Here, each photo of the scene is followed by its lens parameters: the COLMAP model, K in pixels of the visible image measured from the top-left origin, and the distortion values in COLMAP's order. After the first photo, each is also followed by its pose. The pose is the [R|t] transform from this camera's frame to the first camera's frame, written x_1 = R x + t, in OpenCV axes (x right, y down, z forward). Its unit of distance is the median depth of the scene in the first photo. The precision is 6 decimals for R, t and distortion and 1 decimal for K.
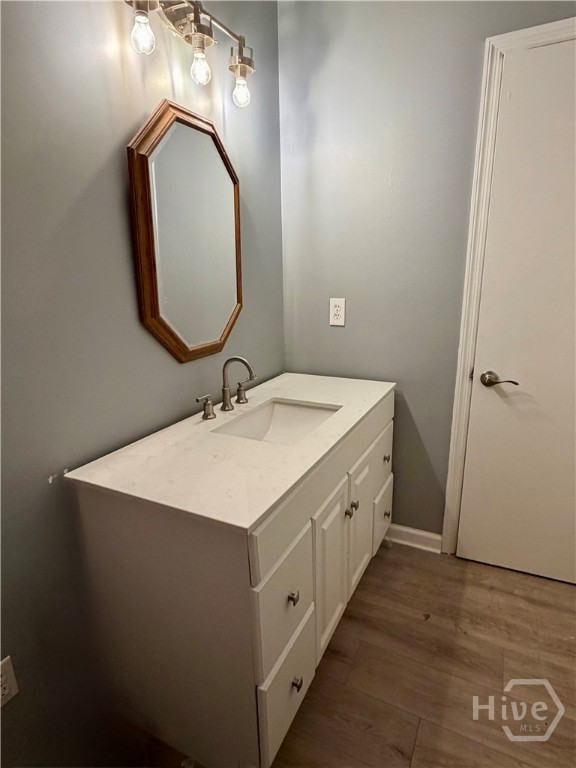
lens RADIAL K [[430.4, 0, 287.2], [0, 430.4, 382.7], [0, 0, 1]] dist [0.006521, -0.002632]
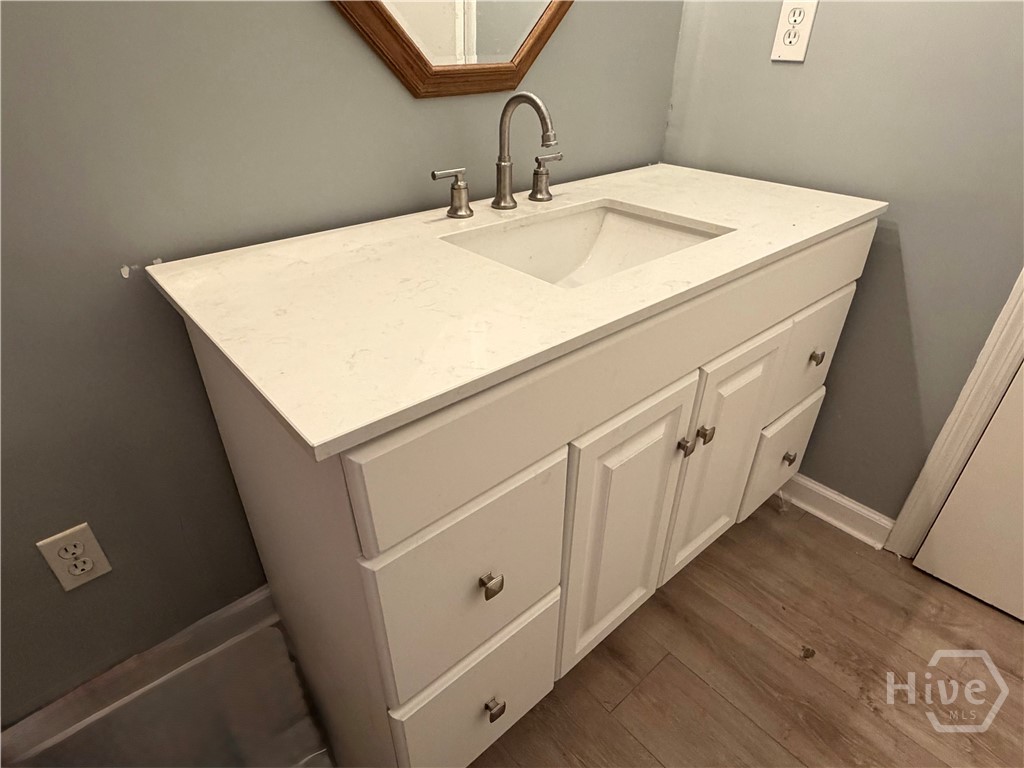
lens RADIAL K [[573.9, 0, 507.9], [0, 573.9, 381.6], [0, 0, 1]] dist [0.006521, -0.002632]
pose [[0.928341, 0.214942, -0.303287, 0.124805], [-0.117960, 0.944049, 0.307989, 0.047187], [0.352517, -0.250143, 0.901754, 0.315136]]
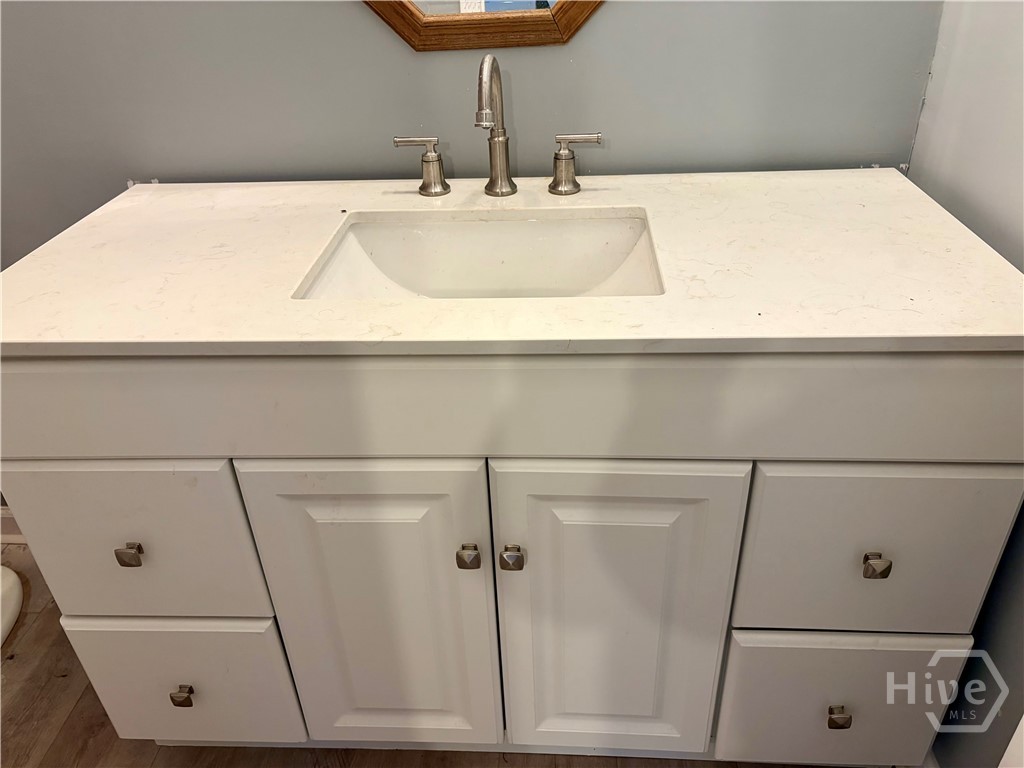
lens RADIAL K [[783.0, 0, 511.4], [0, 783.0, 387.1], [0, 0, 1]] dist [0.015211, 0.003859]
pose [[0.399754, 0.487833, -0.776025, 0.547317], [-0.198832, 0.872606, 0.446122, -0.113845], [0.894798, -0.024041, 0.445824, 0.671136]]
